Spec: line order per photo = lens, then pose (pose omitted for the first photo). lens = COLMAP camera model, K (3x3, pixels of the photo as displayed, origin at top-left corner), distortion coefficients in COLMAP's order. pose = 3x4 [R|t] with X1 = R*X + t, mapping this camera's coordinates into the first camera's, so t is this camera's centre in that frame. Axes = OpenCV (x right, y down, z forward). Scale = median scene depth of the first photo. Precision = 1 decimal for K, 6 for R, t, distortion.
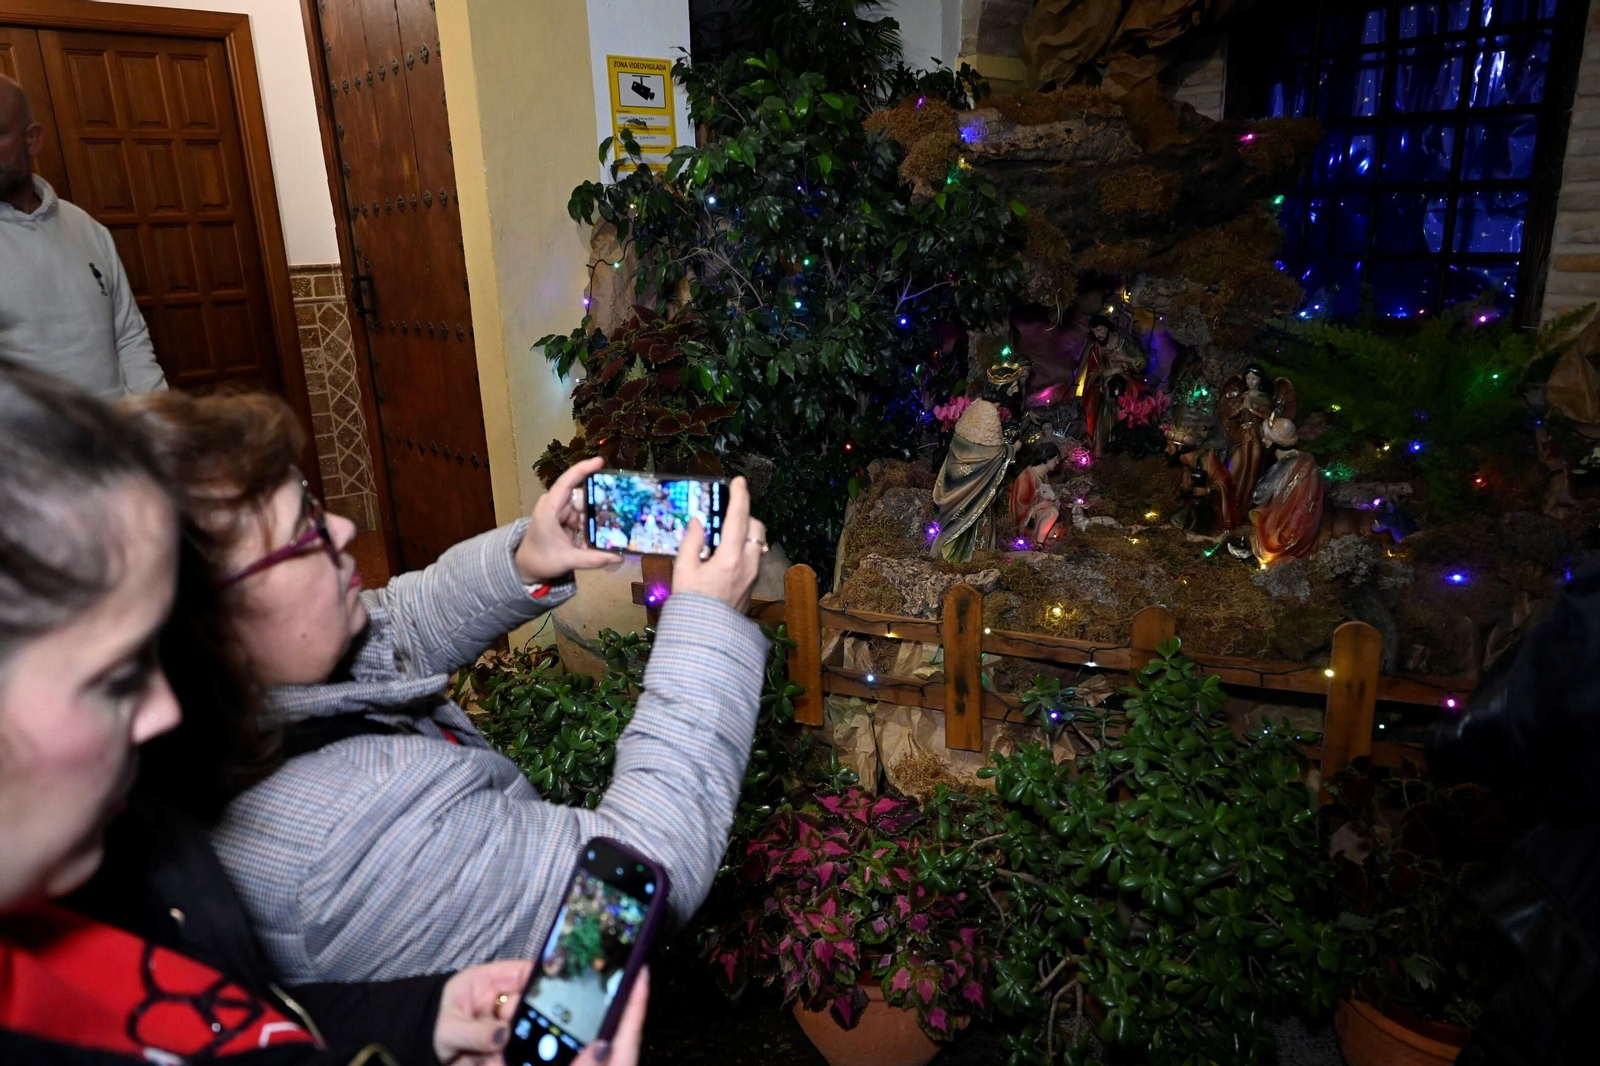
lens RADIAL K [[1071.4, 0, 799.9], [0, 1071.4, 530.2], [0, 0, 1]] dist [-0.002976, 0.002050]
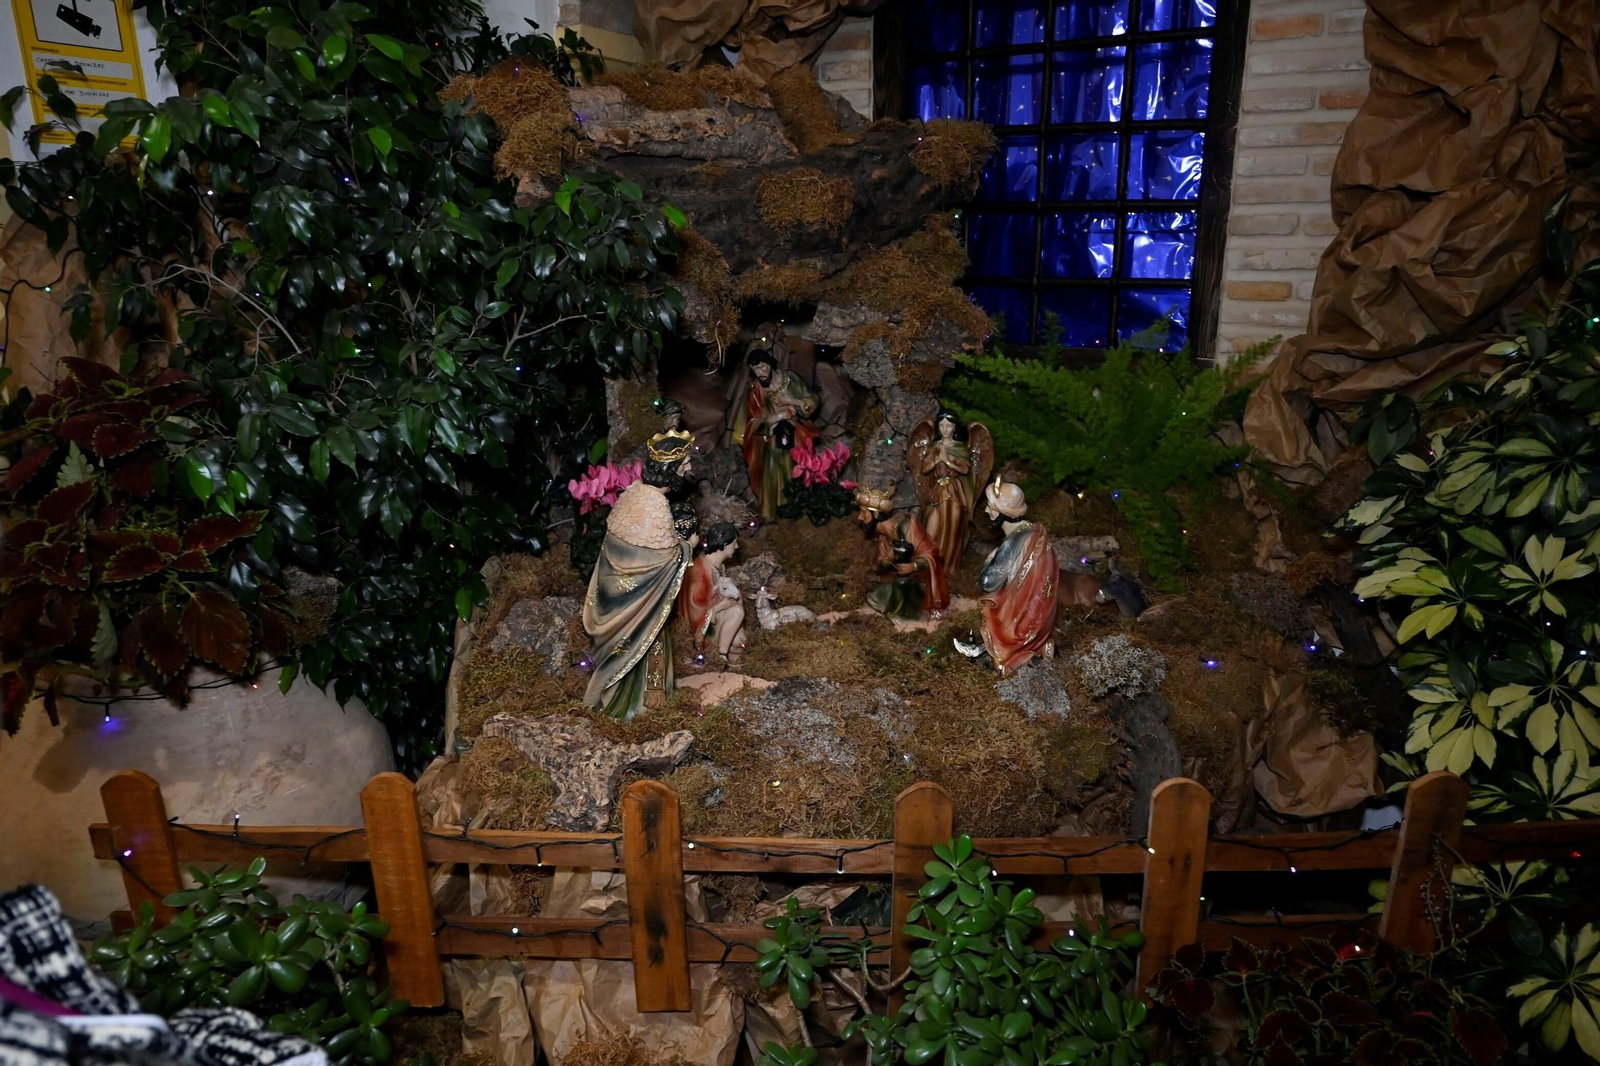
lens RADIAL K [[1071.4, 0, 796.4], [0, 1071.4, 532.6], [0, 0, 1]] dist [-0.002976, 0.002050]
pose [[0.936129, -0.074365, 0.343705, 0.017347], [0.076419, 0.997047, 0.007588, -0.082279], [-0.343254, 0.019162, 0.939047, 0.280985]]
